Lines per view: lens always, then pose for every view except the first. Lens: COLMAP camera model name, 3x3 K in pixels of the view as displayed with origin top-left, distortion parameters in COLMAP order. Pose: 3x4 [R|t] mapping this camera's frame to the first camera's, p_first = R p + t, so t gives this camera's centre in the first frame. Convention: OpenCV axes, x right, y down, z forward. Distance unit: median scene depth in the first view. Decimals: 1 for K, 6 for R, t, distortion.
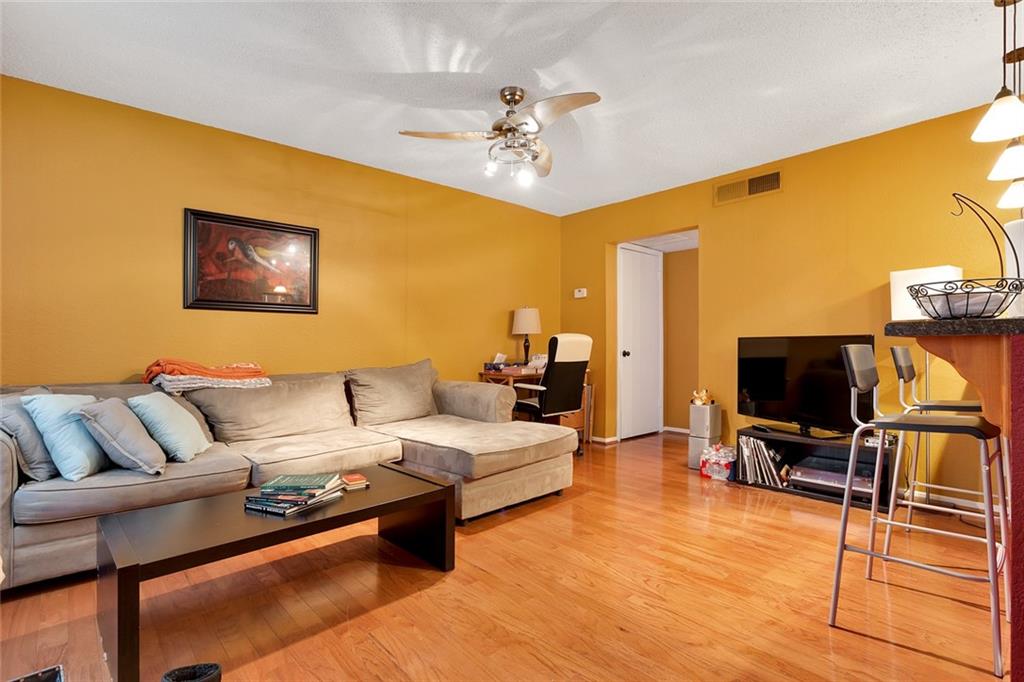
lens RADIAL K [[488.8, 0, 528.1], [0, 488.8, 343.4], [0, 0, 1]] dist [-0.003193, 0.002982]
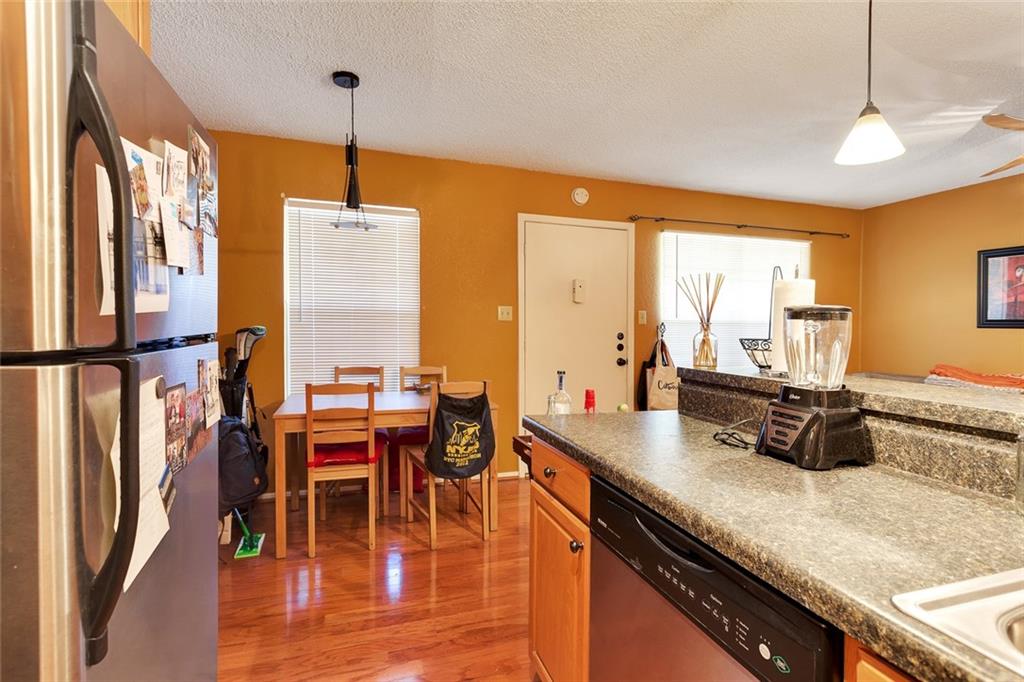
lens RADIAL K [[488.8, 0, 506.6], [0, 488.8, 331.8], [0, 0, 1]] dist [-0.003193, 0.002982]
pose [[-0.421570, 0.012094, -0.906715, 0.947283], [-0.007528, 0.999830, 0.016836, -0.067421], [0.906764, 0.013923, -0.421408, 0.383955]]
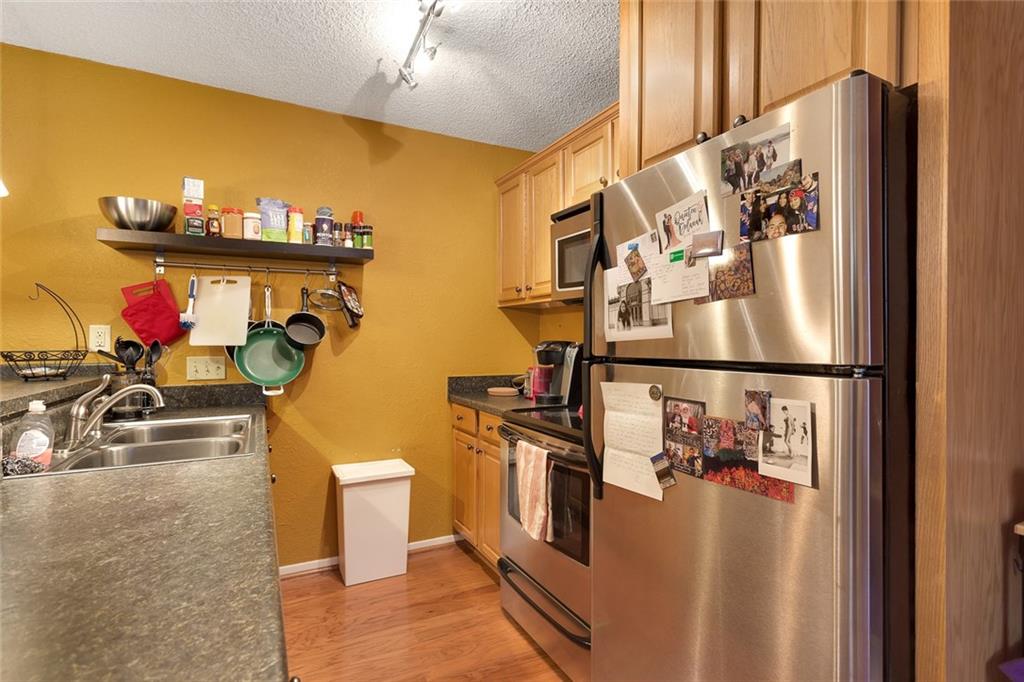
lens RADIAL K [[488.8, 0, 503.6], [0, 488.8, 343.0], [0, 0, 1]] dist [-0.003193, 0.002982]
pose [[0.276779, -0.002515, 0.960930, 0.407028], [-0.007223, 0.999963, 0.004698, -0.068862], [-0.960906, -0.008241, 0.276751, 0.121168]]
